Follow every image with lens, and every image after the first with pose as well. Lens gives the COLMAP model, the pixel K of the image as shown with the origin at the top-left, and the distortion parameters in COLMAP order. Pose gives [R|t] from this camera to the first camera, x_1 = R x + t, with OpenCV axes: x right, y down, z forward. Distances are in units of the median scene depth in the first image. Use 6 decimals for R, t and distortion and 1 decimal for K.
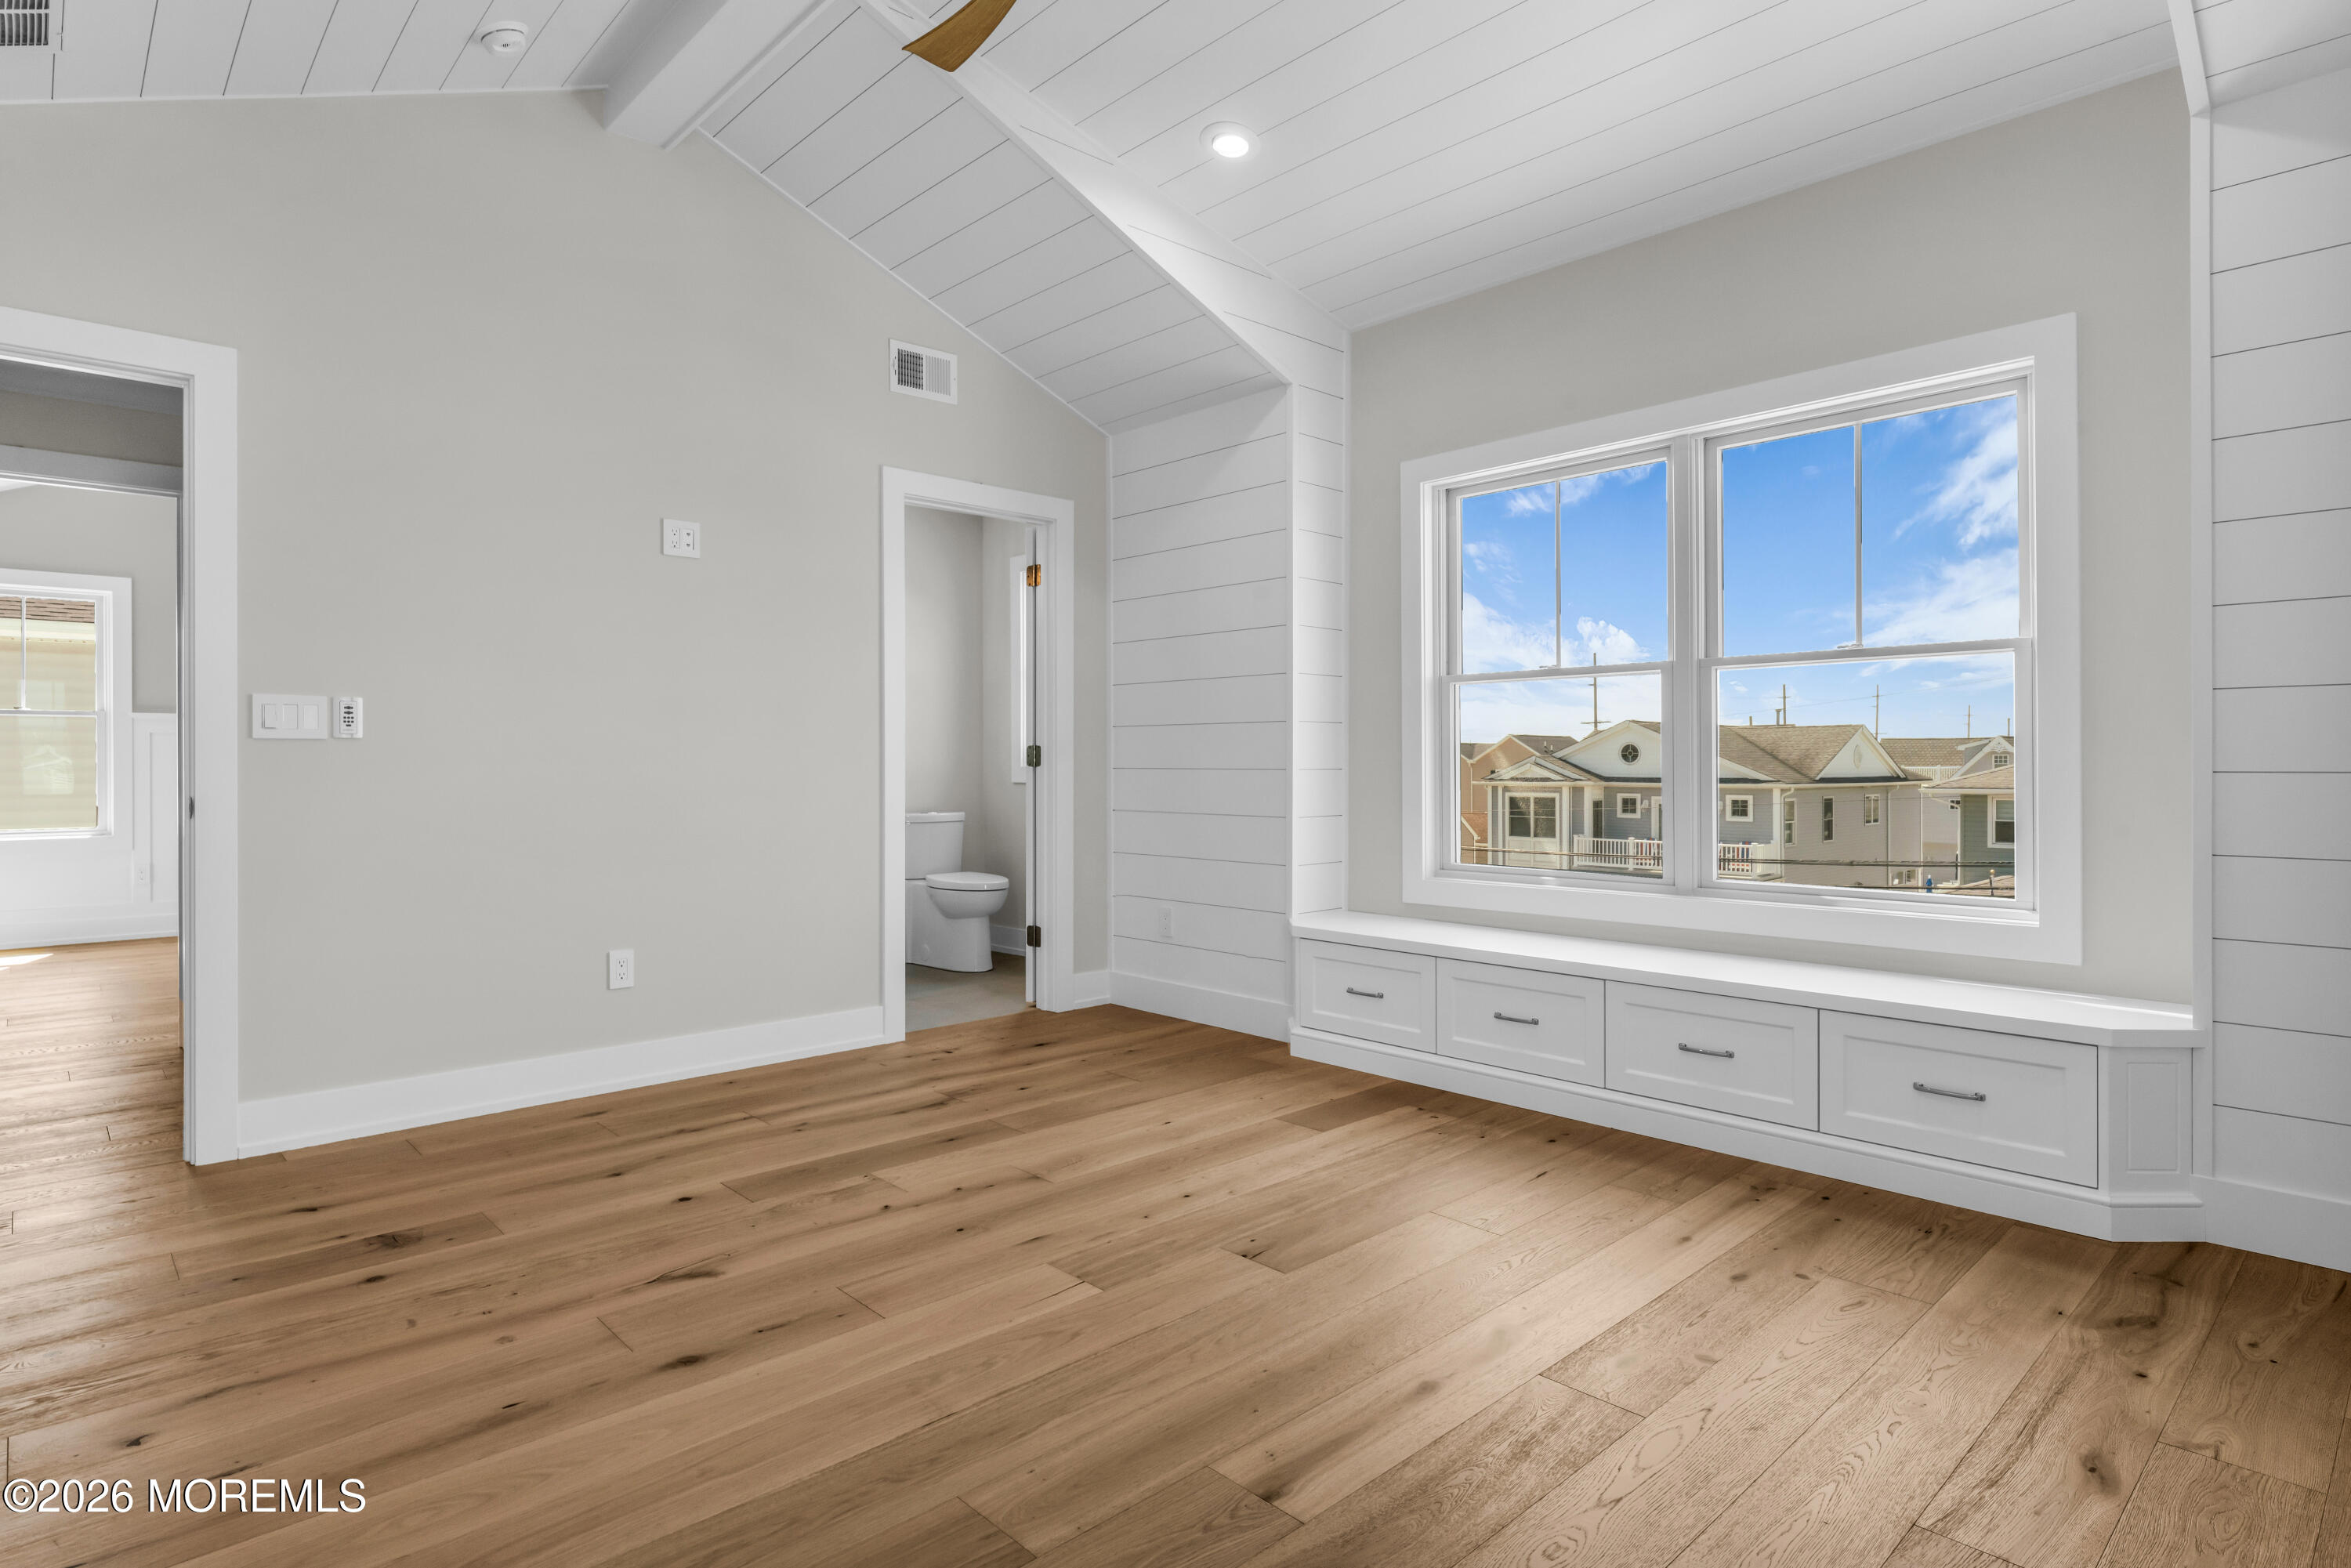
lens RADIAL K [[1226.3, 0, 1180.0], [0, 1226.3, 745.8], [0, 0, 1]] dist [-0.001156, -0.000959]
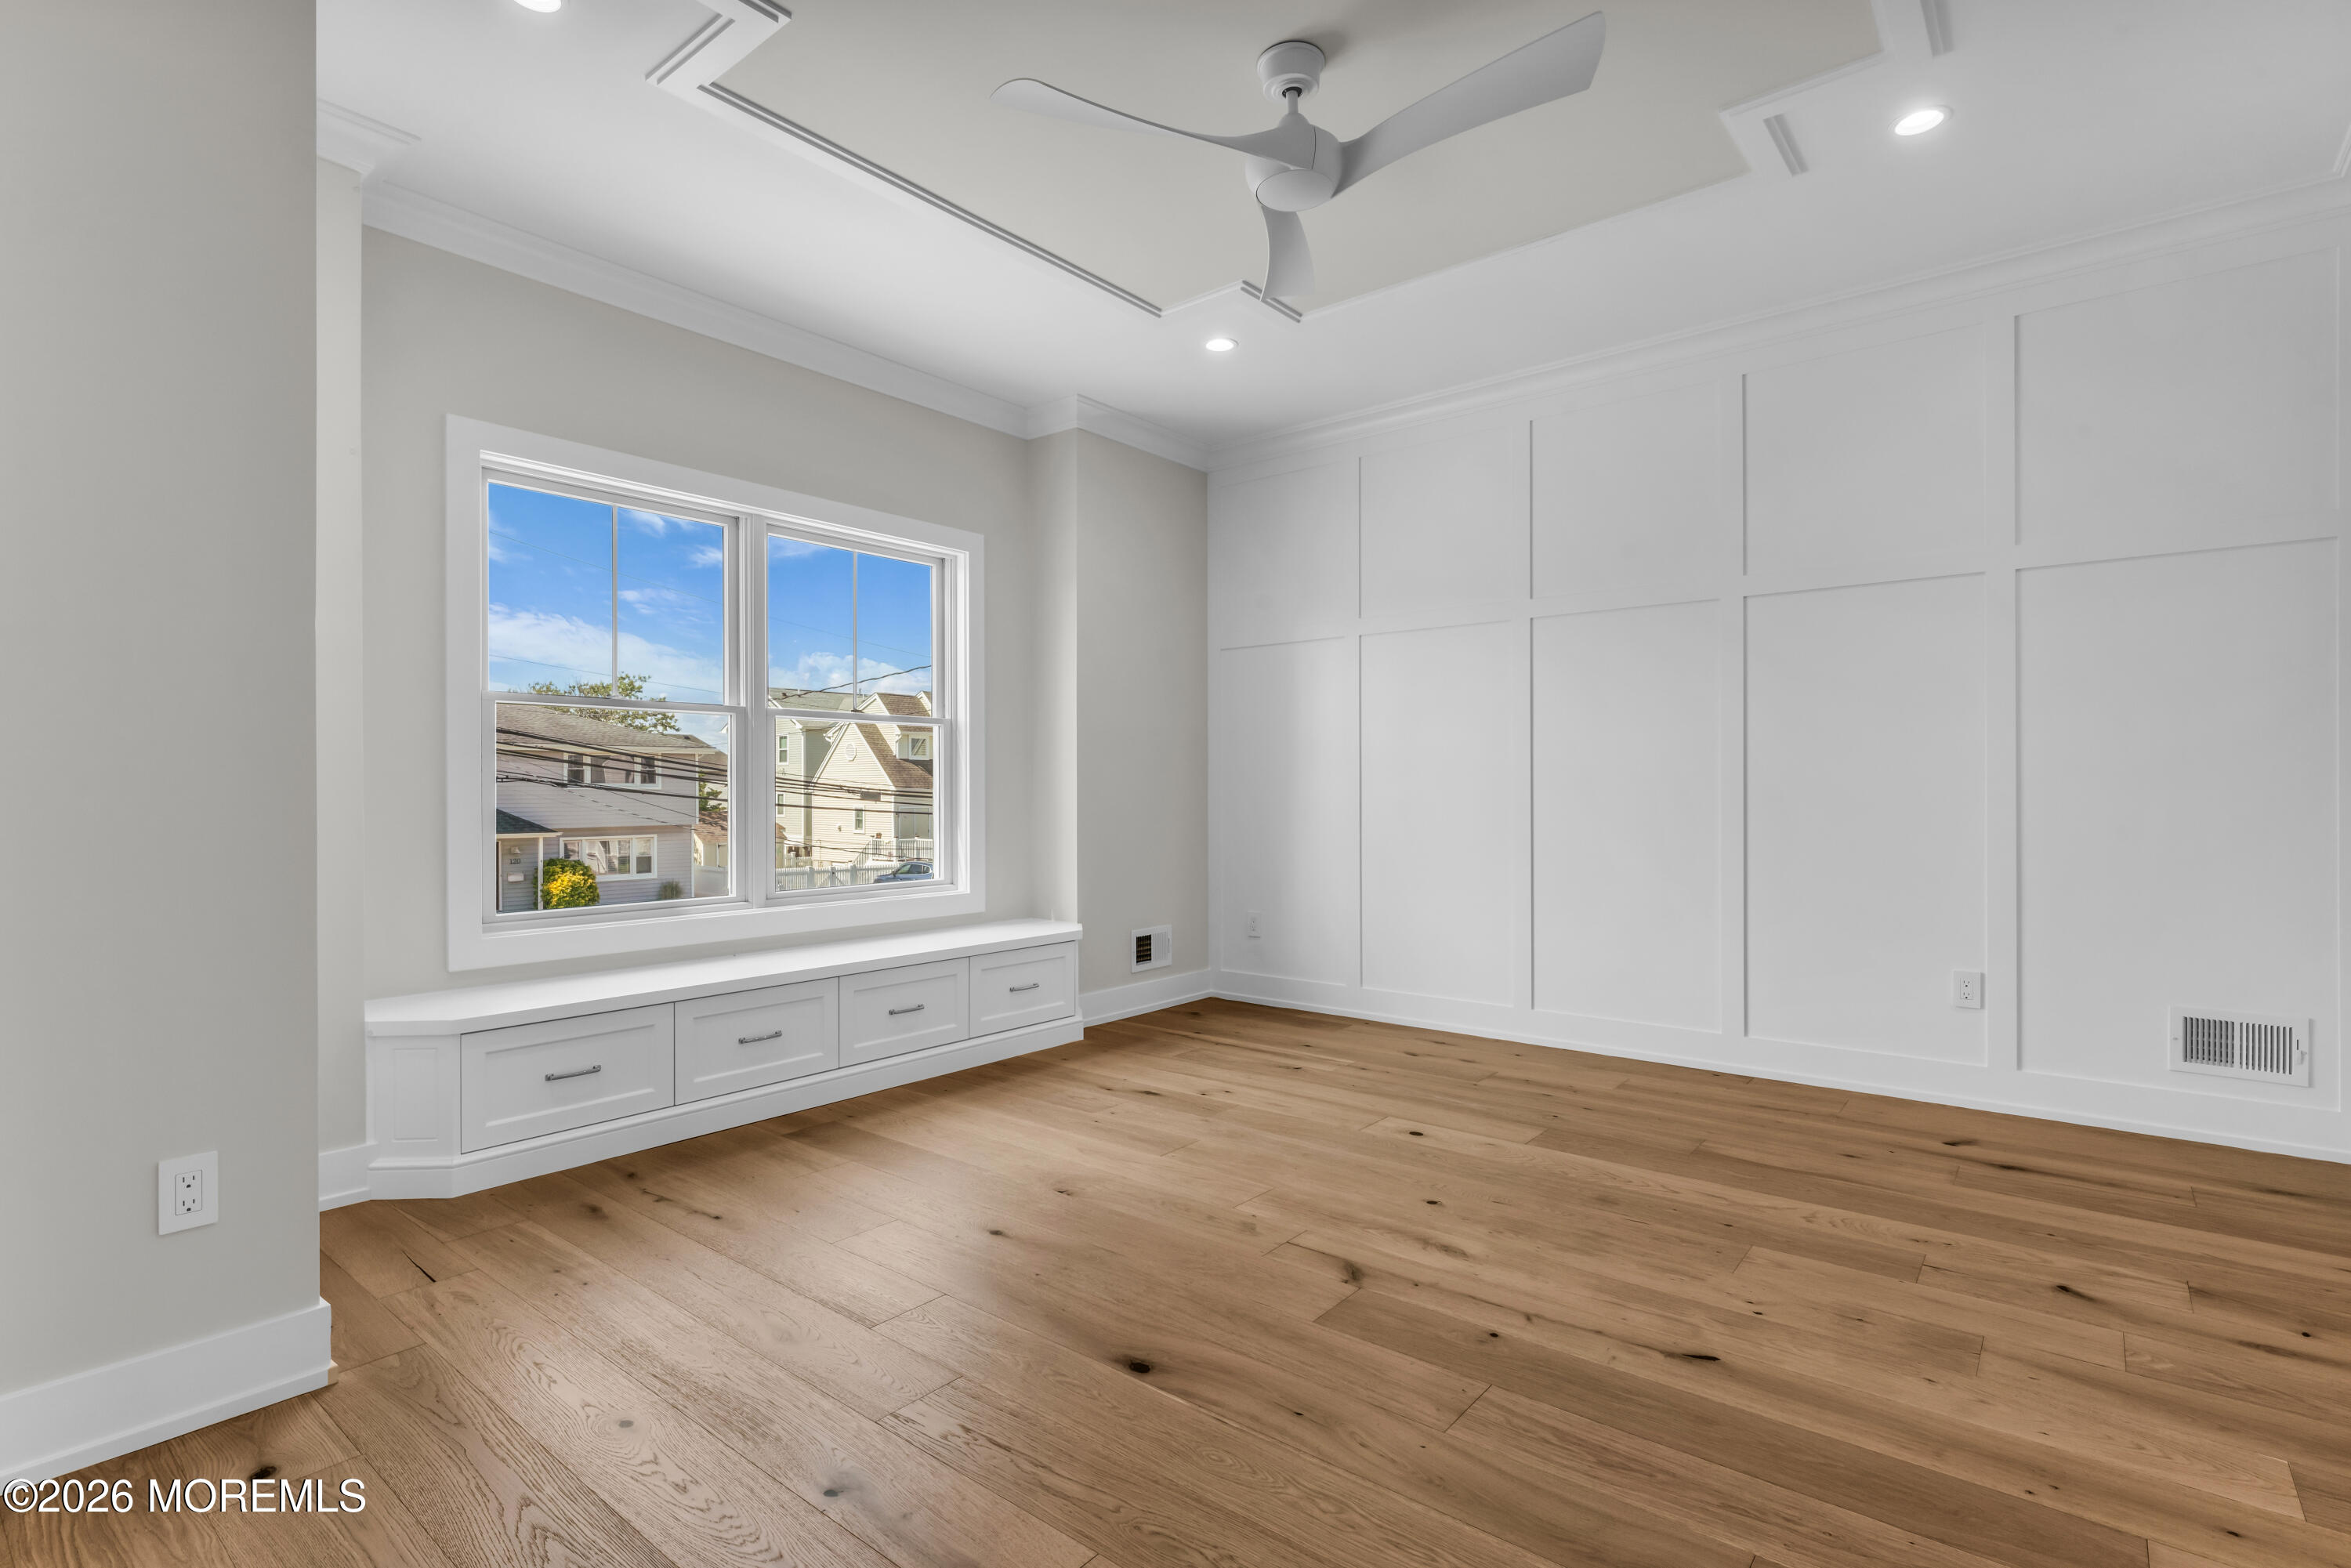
lens RADIAL K [[1144.0, 0, 1175.5], [0, 1144.0, 784.0], [0, 0, 1]] dist [0.001389, 0.000331]
pose [[-0.126345, 0.011267, 0.991922, -0.685324], [-0.010857, 0.999860, -0.012740, 0.011609], [-0.991927, -0.012379, -0.126205, 0.701867]]
